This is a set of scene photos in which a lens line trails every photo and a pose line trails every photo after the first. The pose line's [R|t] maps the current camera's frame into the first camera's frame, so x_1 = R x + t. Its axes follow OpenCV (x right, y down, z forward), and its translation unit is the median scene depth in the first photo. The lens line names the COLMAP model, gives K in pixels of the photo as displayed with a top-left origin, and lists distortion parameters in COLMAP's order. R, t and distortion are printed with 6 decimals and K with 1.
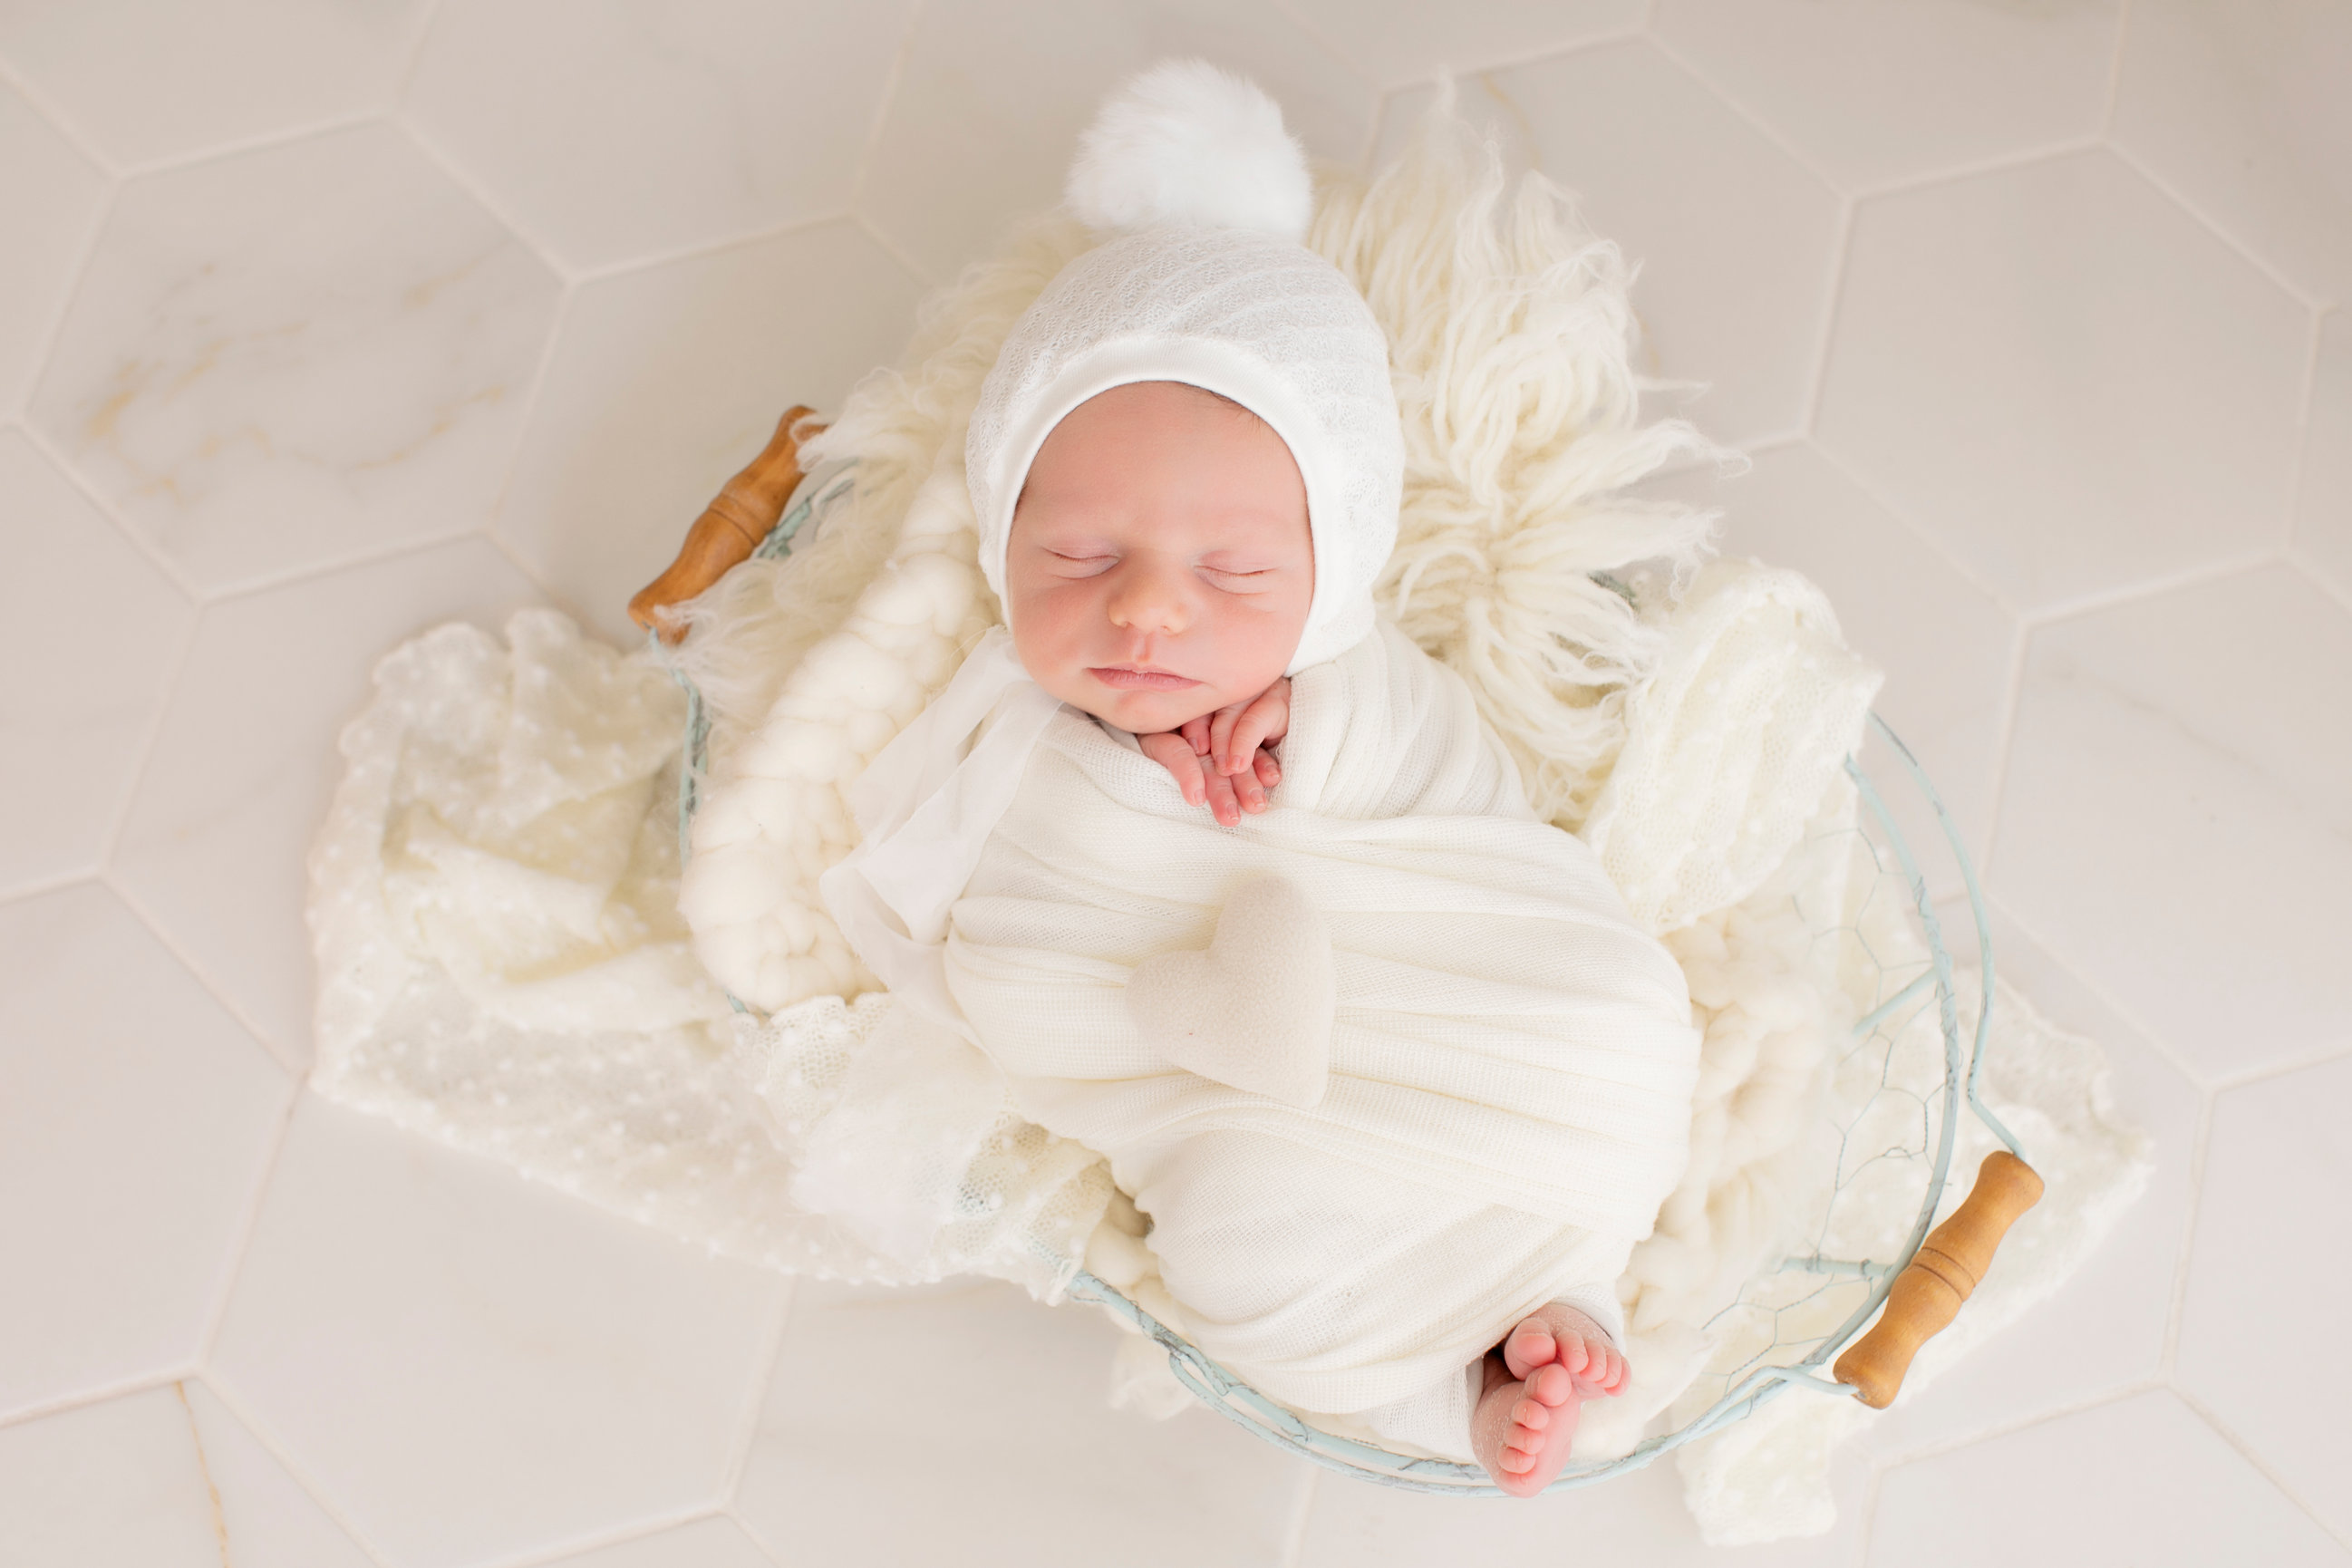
lens RADIAL K [[3455.9, 0, 1177.6], [0, 3455.9, 783.9], [0, 0, 1]] dist [-0.204452, 0.000000]
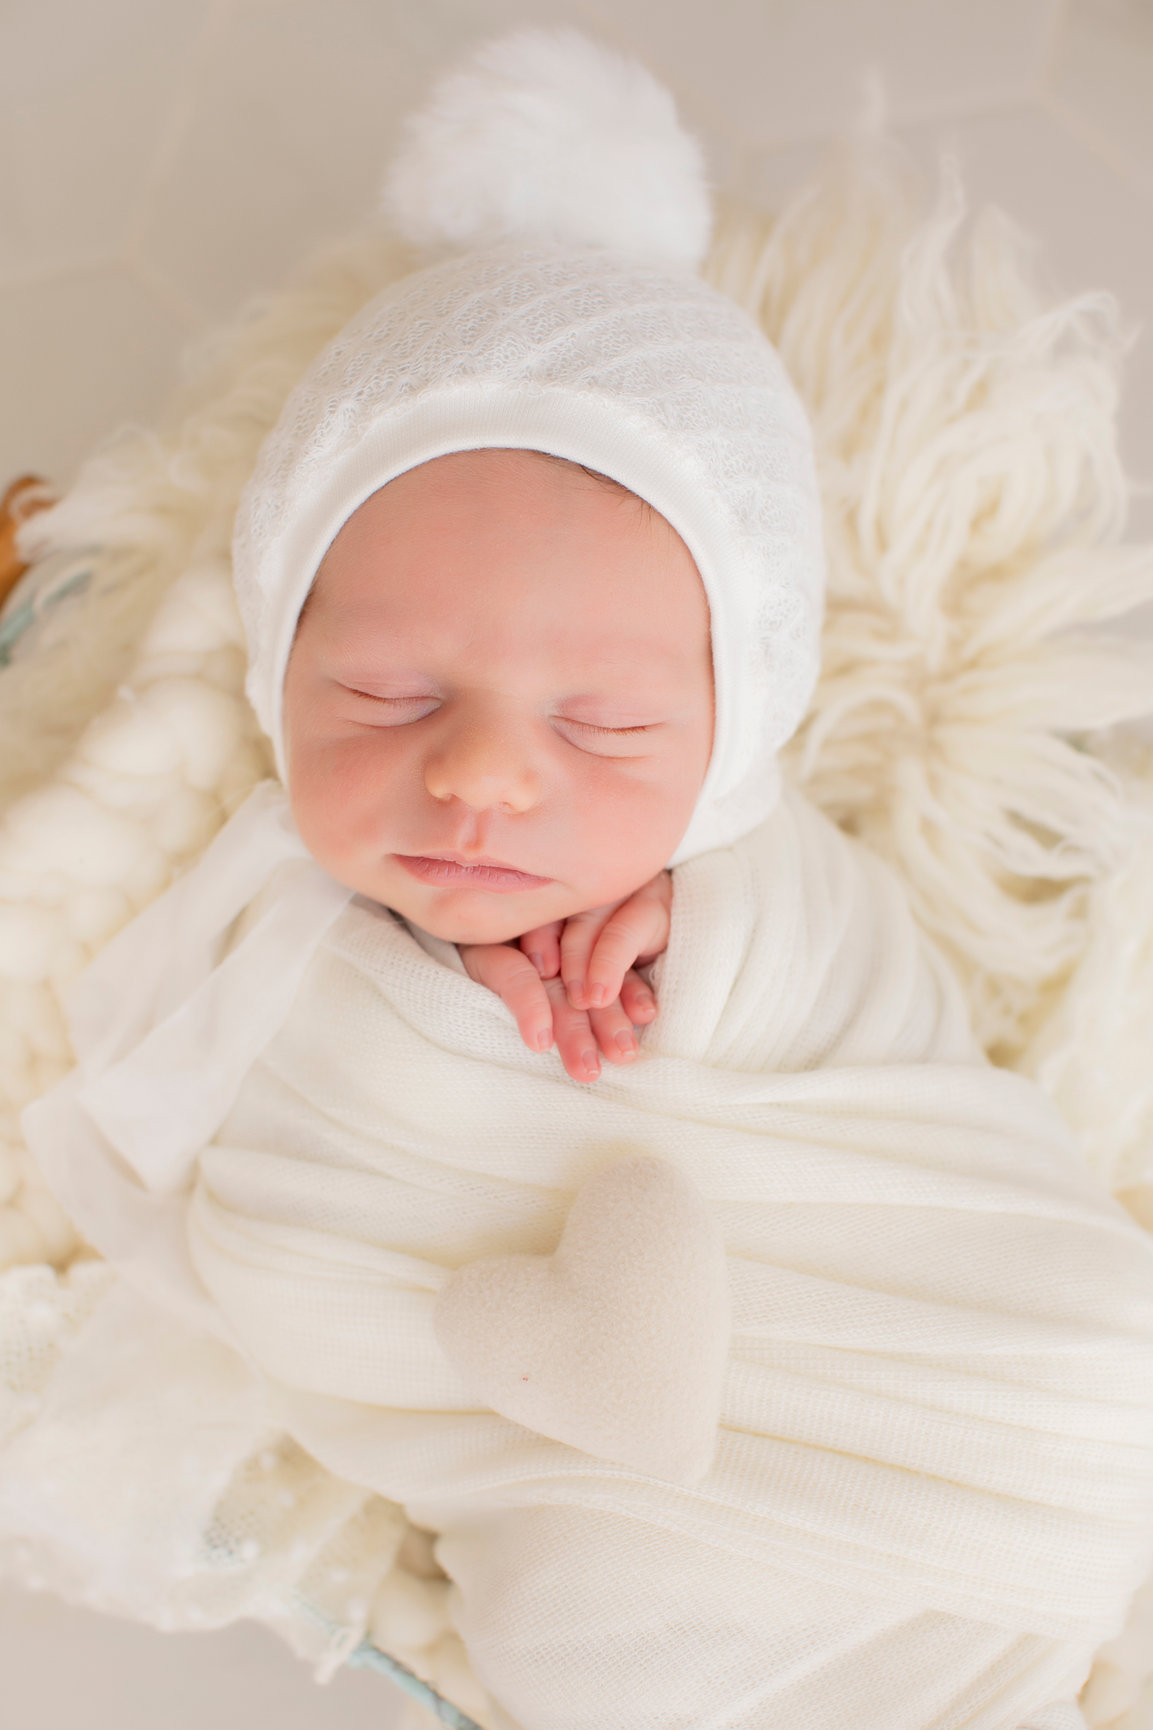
lens RADIAL K [[2542.0, 0, 575.1], [0, 2542.0, 864.5], [0, 0, 1]] dist [-0.204452, 0.000000]
pose [[0.998090, 0.029925, 0.054044, -0.016005], [-0.031523, 0.999084, 0.028956, -0.045544], [-0.053127, -0.030604, 0.998119, 0.458707]]
